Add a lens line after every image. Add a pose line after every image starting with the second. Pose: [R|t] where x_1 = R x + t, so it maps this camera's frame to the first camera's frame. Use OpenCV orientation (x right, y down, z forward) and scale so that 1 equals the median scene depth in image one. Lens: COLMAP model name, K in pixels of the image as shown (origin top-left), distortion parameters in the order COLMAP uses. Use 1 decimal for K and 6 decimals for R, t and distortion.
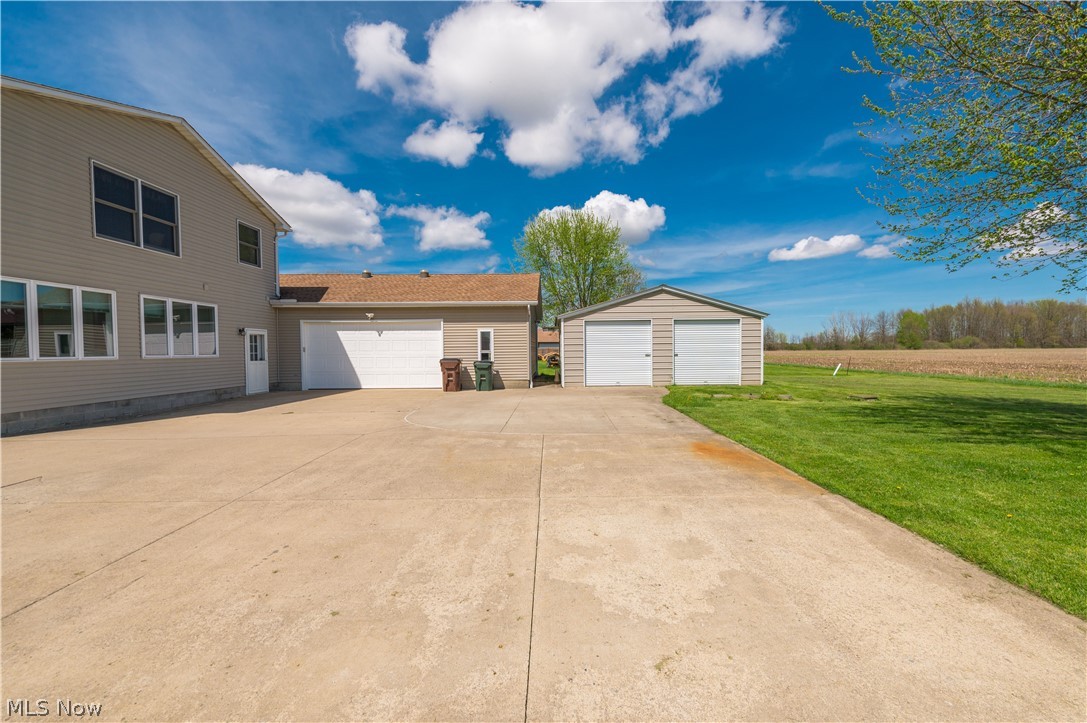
lens RADIAL K [[452.2, 0, 543.5], [0, 452.2, 361.5], [0, 0, 1]] dist [0.011656, 0.000106]
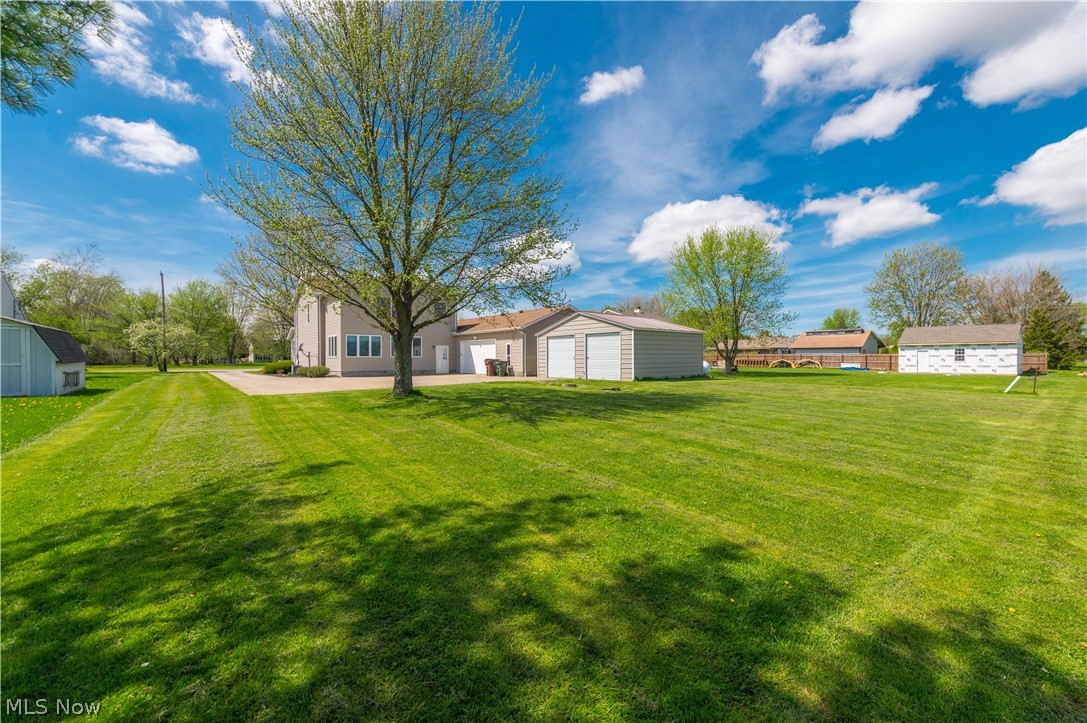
lens RADIAL K [[439.4, 0, 543.5], [0, 439.4, 361.5], [0, 0, 1]] dist [-0.041084, -0.000058]
pose [[0.641647, 0.009142, -0.766945, 1.291847], [-0.013862, 0.999904, 0.000322, -0.000714], [0.766875, 0.010424, 0.641712, -0.022021]]
